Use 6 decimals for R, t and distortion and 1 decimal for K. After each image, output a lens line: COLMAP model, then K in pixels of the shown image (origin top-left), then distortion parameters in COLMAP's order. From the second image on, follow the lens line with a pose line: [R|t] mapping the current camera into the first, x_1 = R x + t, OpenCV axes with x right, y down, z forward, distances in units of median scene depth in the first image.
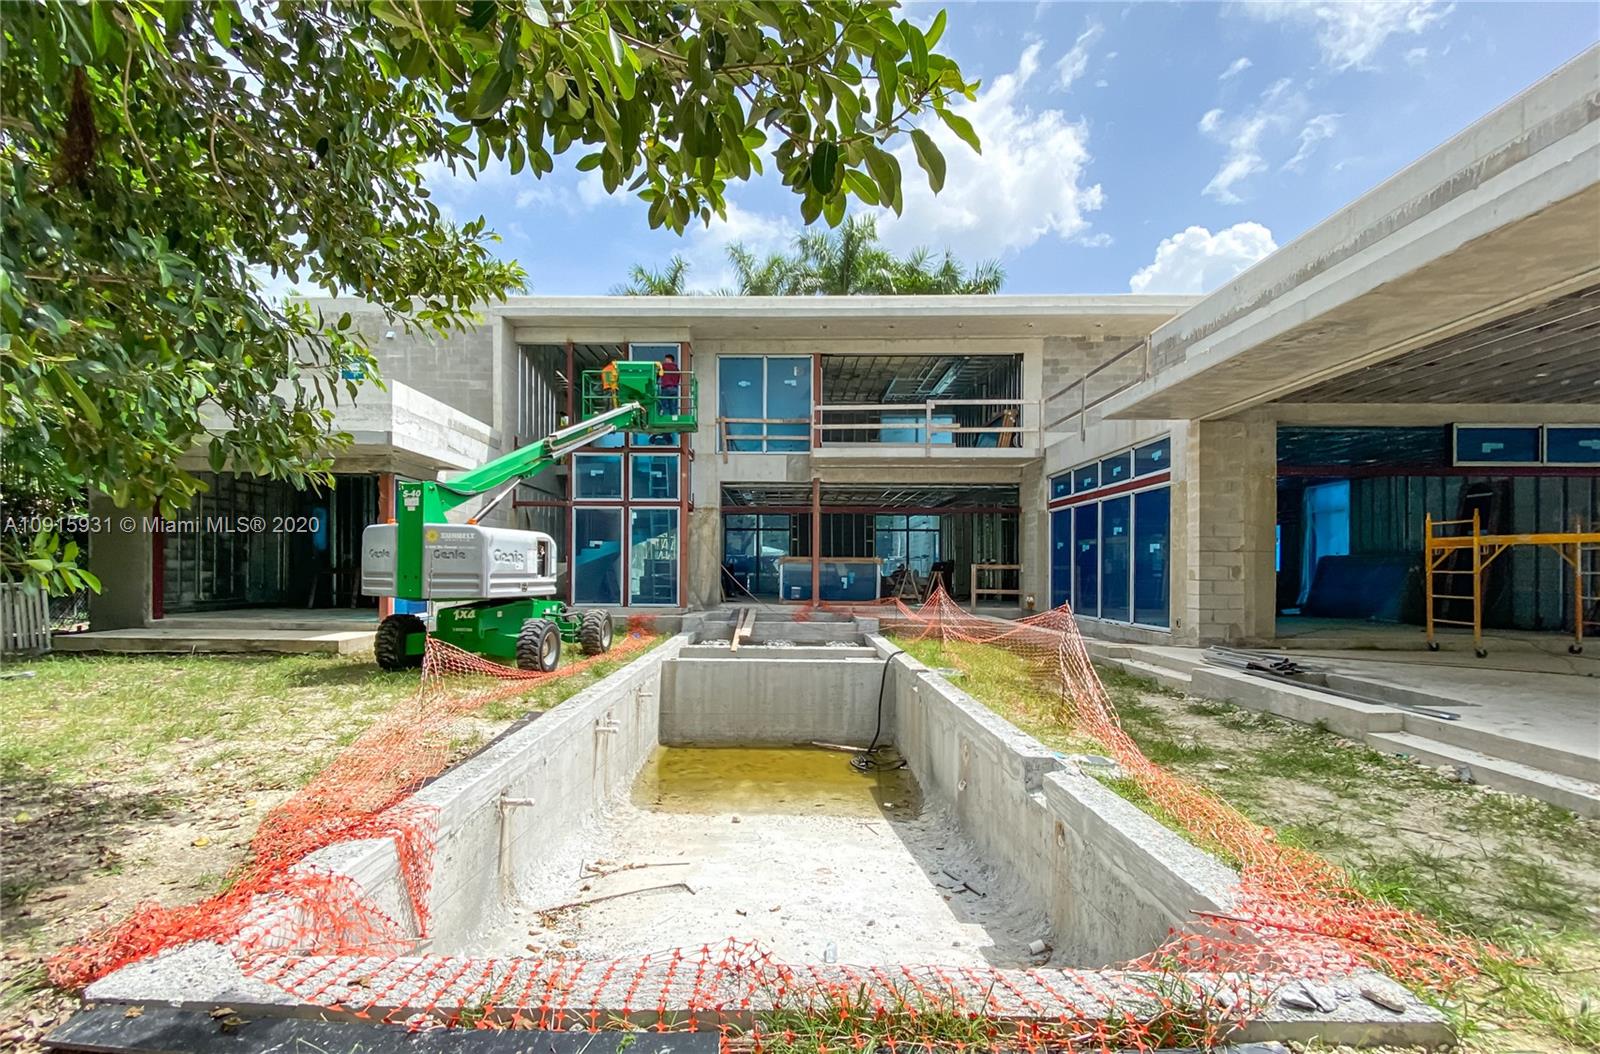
lens RADIAL K [[700.3, 0, 797.0], [0, 700.3, 579.5], [0, 0, 1]] dist [-0.004684, -0.000638]
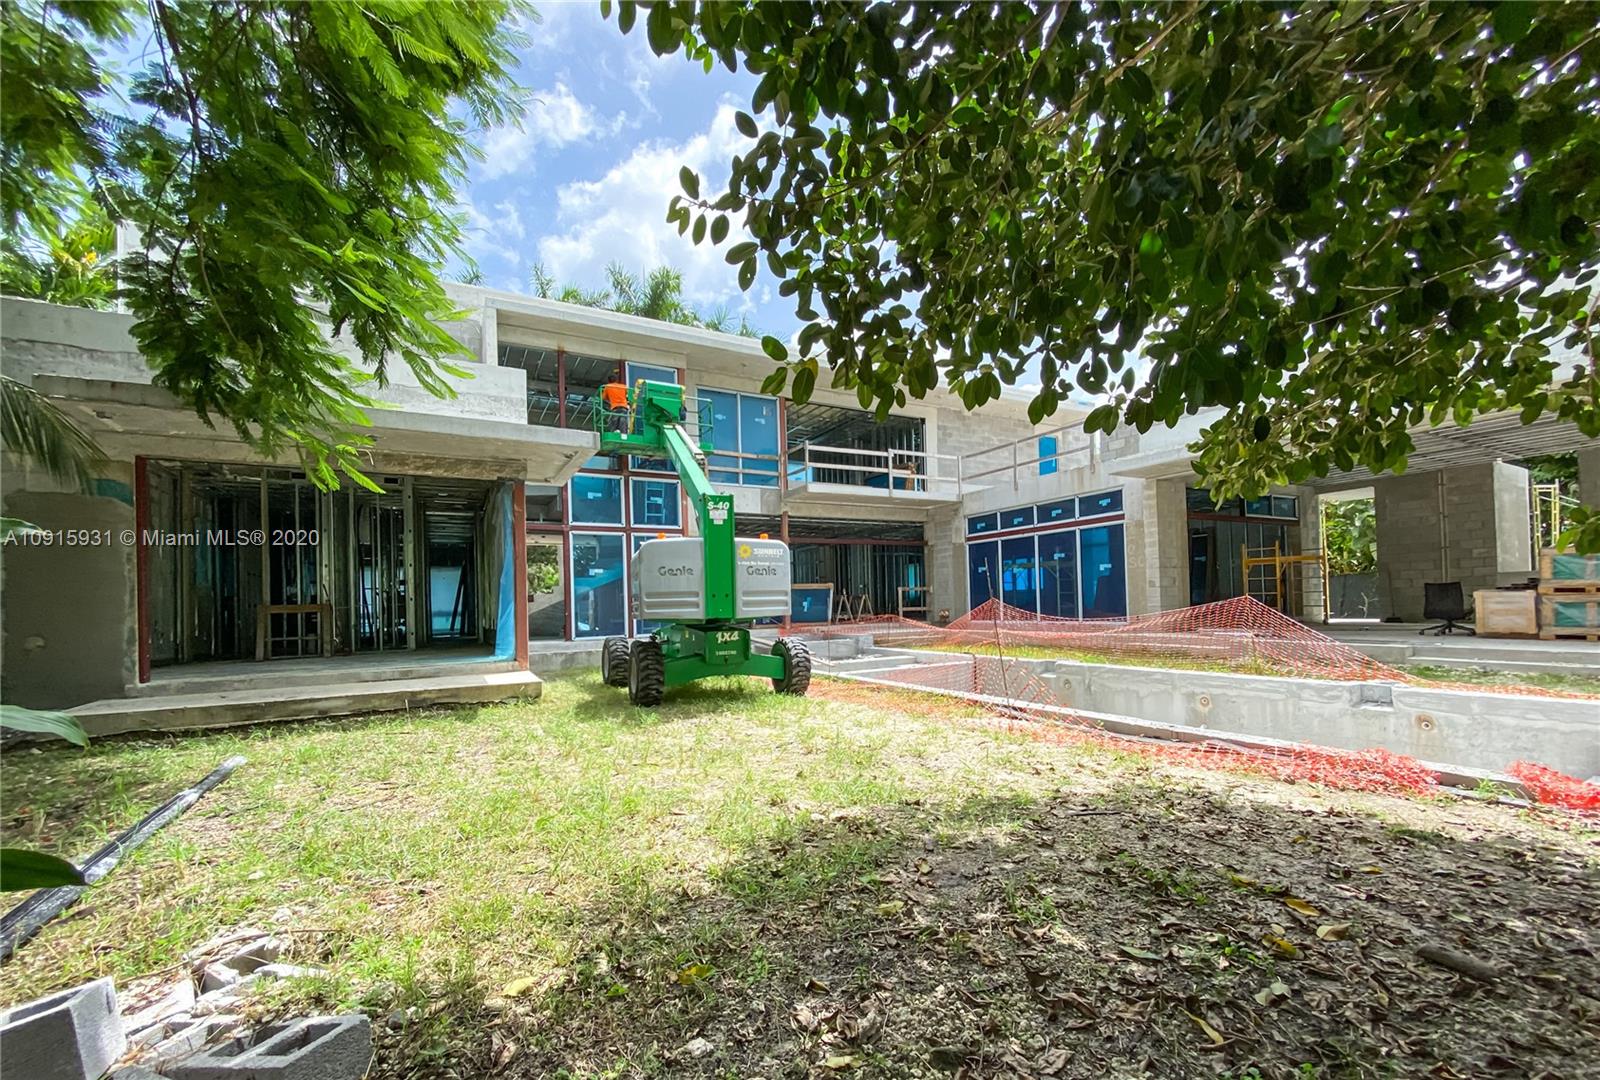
lens RADIAL K [[663.9, 0, 799.6], [0, 663.9, 606.9], [0, 0, 1]] dist [0.000156, -0.000036]
pose [[0.856276, -0.034395, 0.515372, -0.555215], [0.043330, 0.999047, -0.005317, 0.012256], [-0.514698, 0.026884, 0.856950, 0.118718]]
